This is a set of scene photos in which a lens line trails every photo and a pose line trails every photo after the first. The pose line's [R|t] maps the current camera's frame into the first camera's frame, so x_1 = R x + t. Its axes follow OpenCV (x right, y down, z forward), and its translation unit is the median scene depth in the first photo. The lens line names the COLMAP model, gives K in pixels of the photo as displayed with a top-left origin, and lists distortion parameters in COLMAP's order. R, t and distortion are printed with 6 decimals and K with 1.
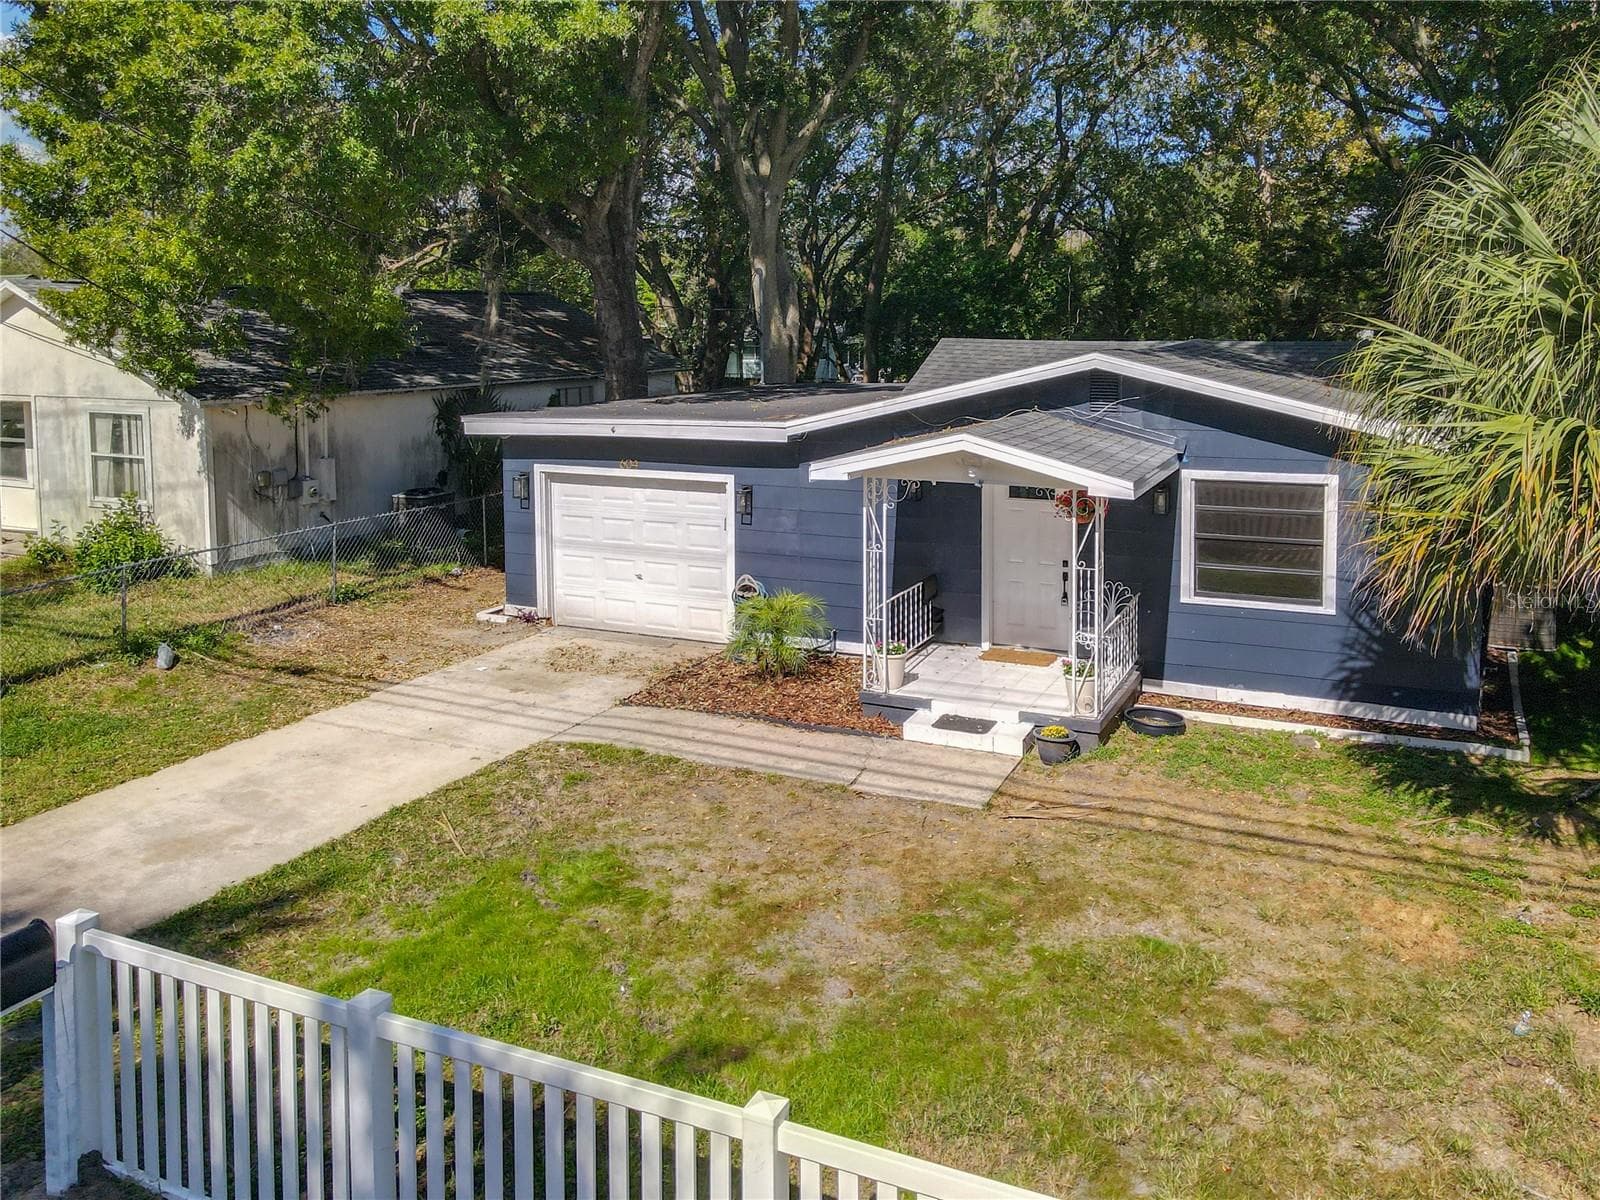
lens RADIAL K [[1265.7, 0, 874.2], [0, 1265.7, 398.4], [0, 0, 1]] dist [0.003659, 0.004358]
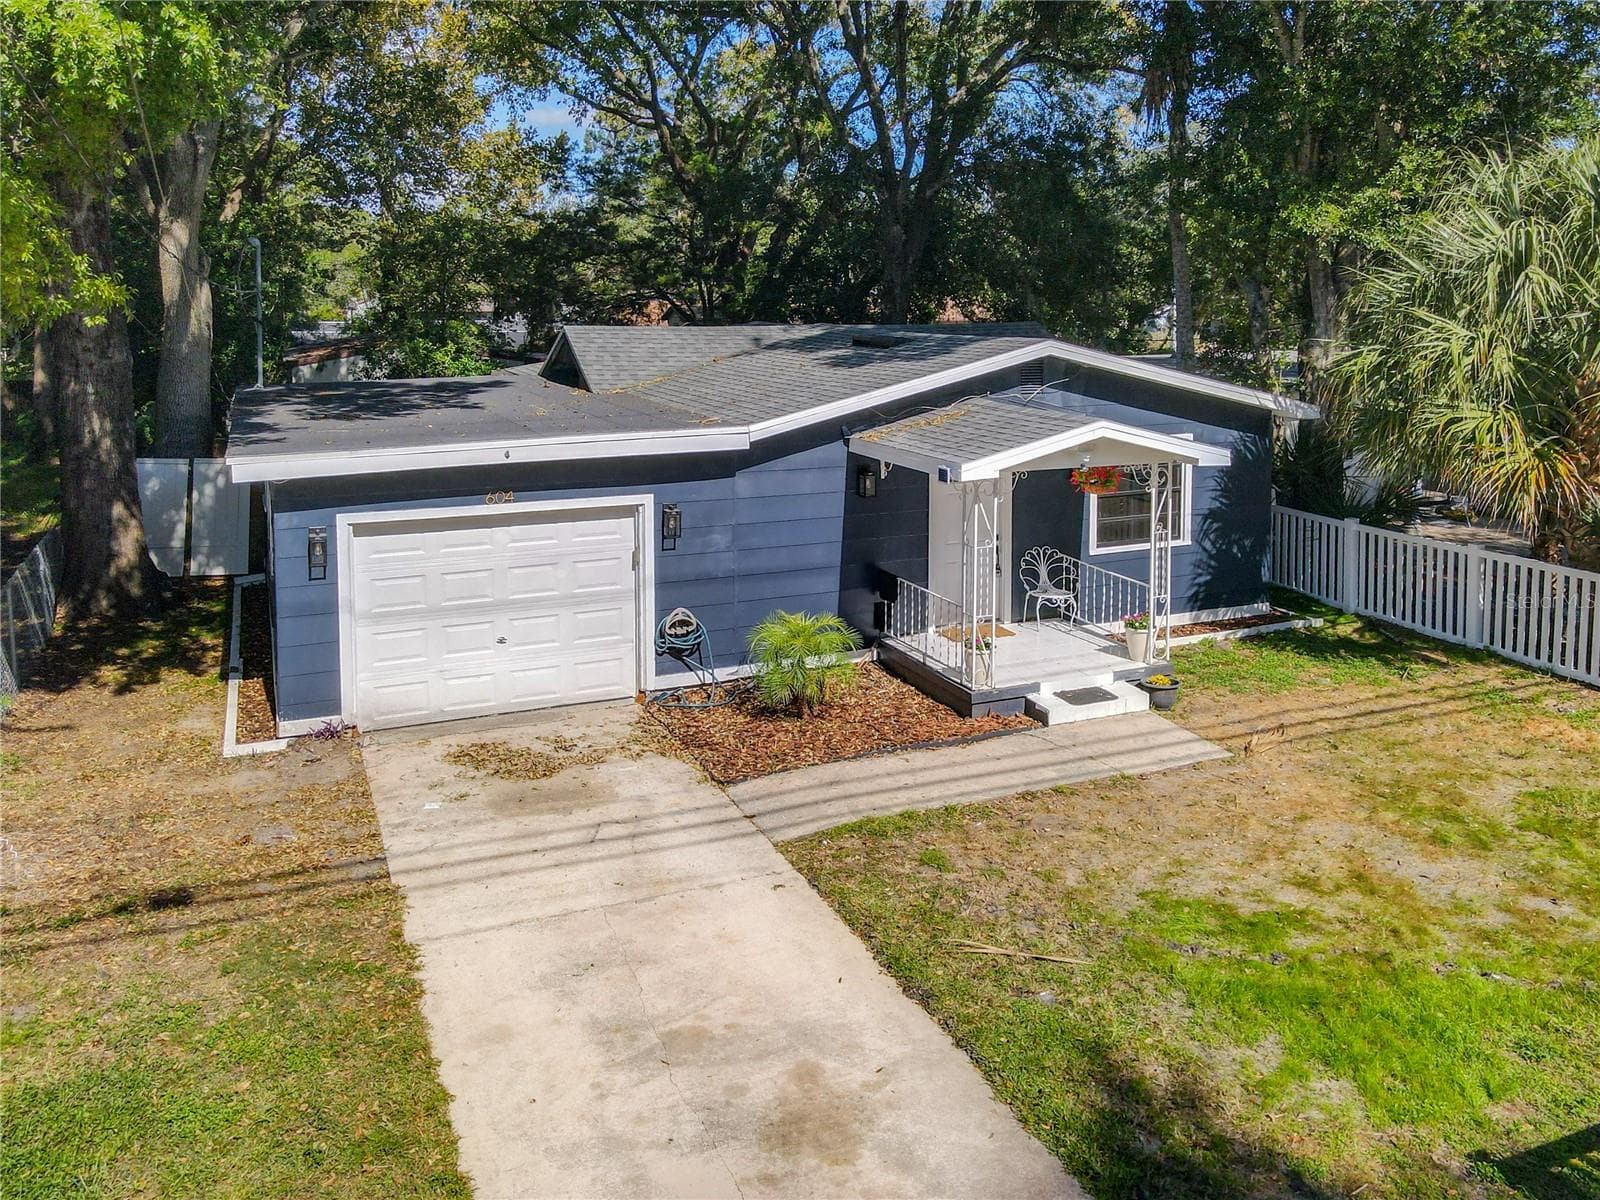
lens RADIAL K [[1248.1, 0, 817.4], [0, 1248.1, 413.9], [0, 0, 1]] dist [0.008218, 0.001233]
pose [[0.679759, -0.067163, 0.730354, -0.774569], [0.046120, 0.997742, 0.048827, -0.033125], [-0.731984, 0.000493, 0.681321, 0.438289]]
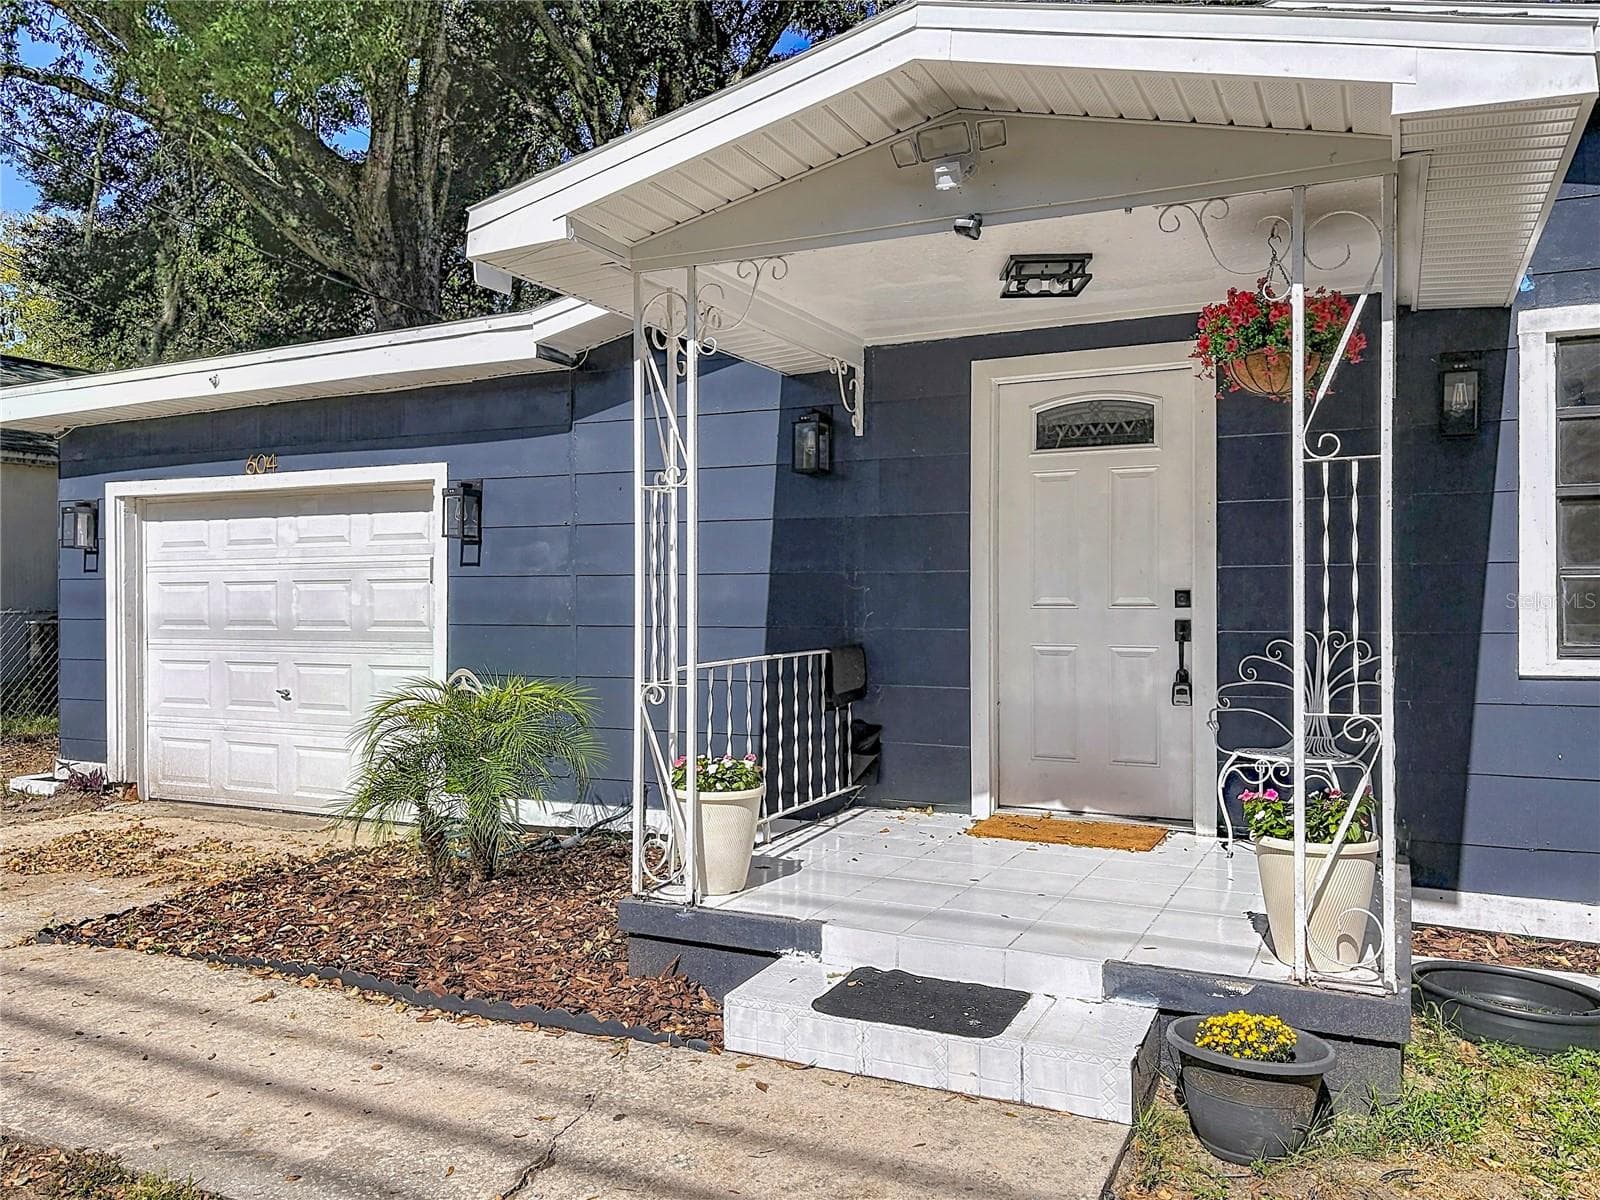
lens RADIAL K [[1237.3, 0, 800.0], [0, 1237.3, 600.0], [0, 0, 1]] dist [0.023865, 0.002929]
pose [[0.998997, 0.000303, -0.044786, 0.052312], [-0.003031, 0.998141, -0.060868, 0.170780], [0.044684, 0.060943, 0.997141, 0.662558]]
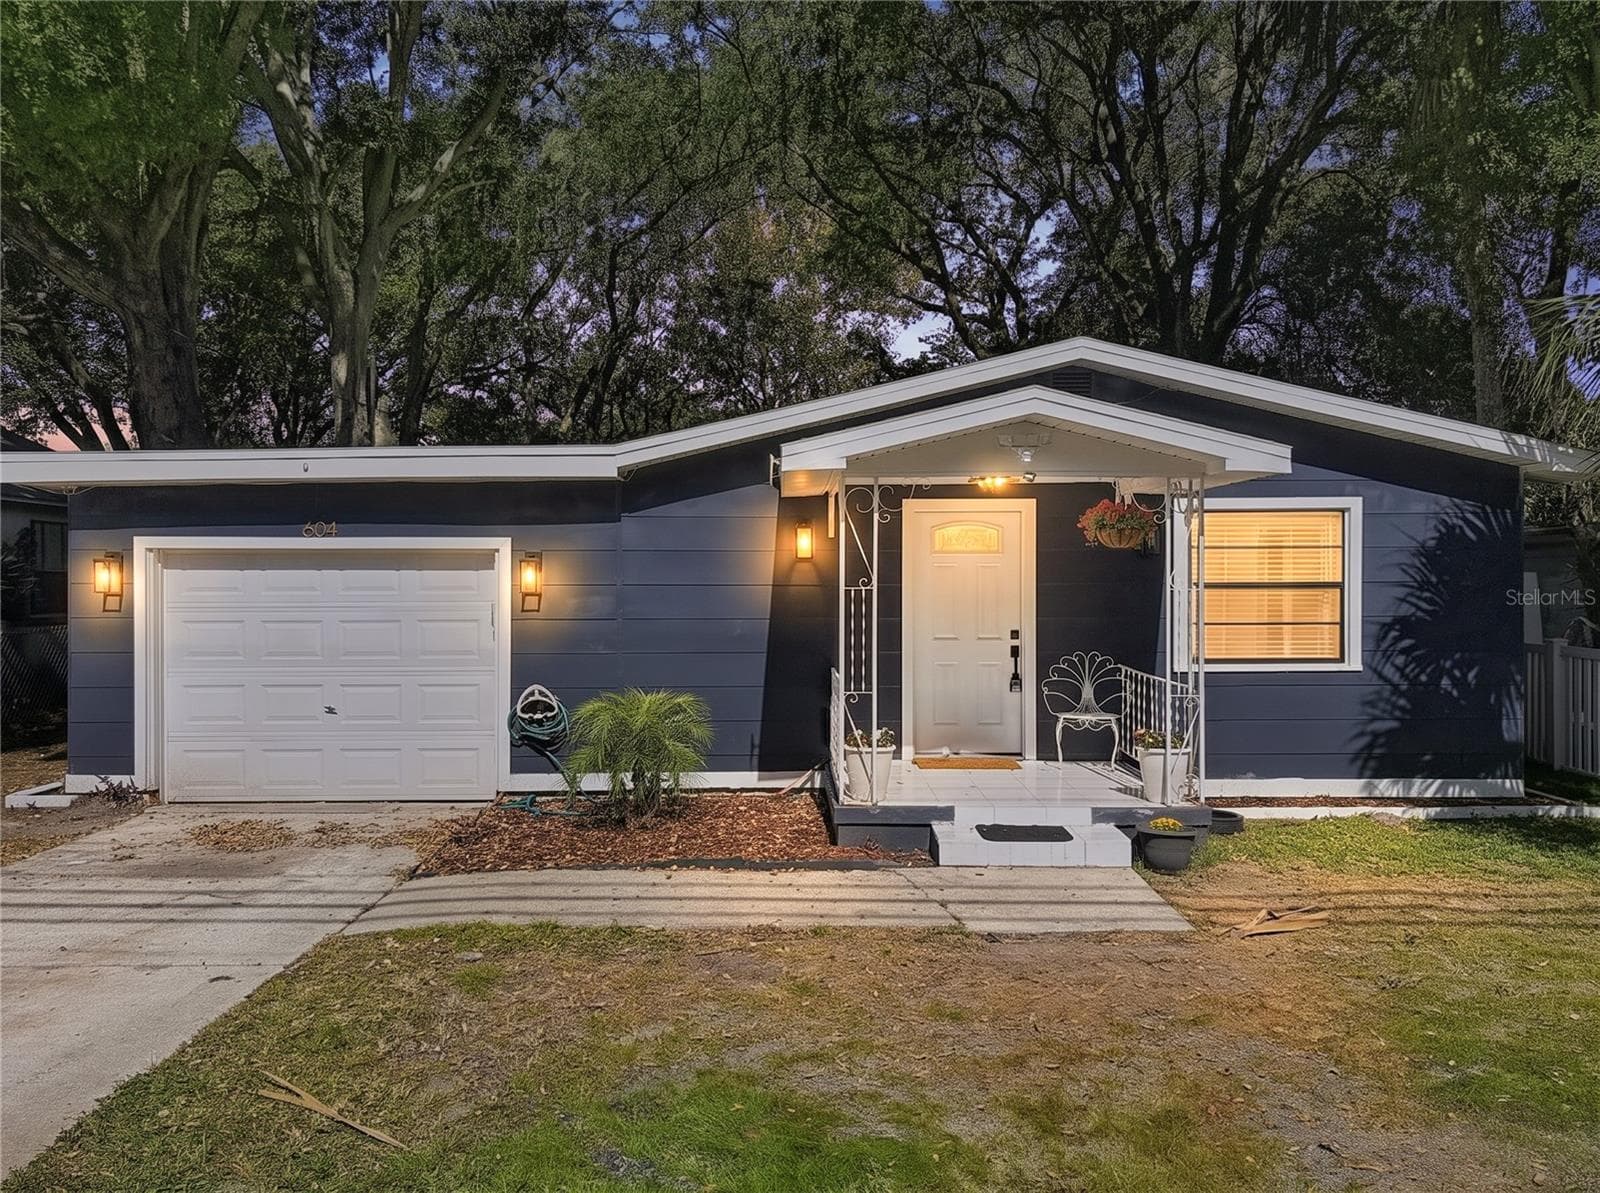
lens RADIAL K [[1226.1, 0, 800.0], [0, 1226.1, 596.5], [0, 0, 1]] dist [0.031798, -0.000657]
pose [[0.914352, -0.003753, 0.404904, -0.283781], [0.024620, 0.998622, -0.046341, 0.152233], [-0.404172, 0.052341, 0.913184, 0.427827]]
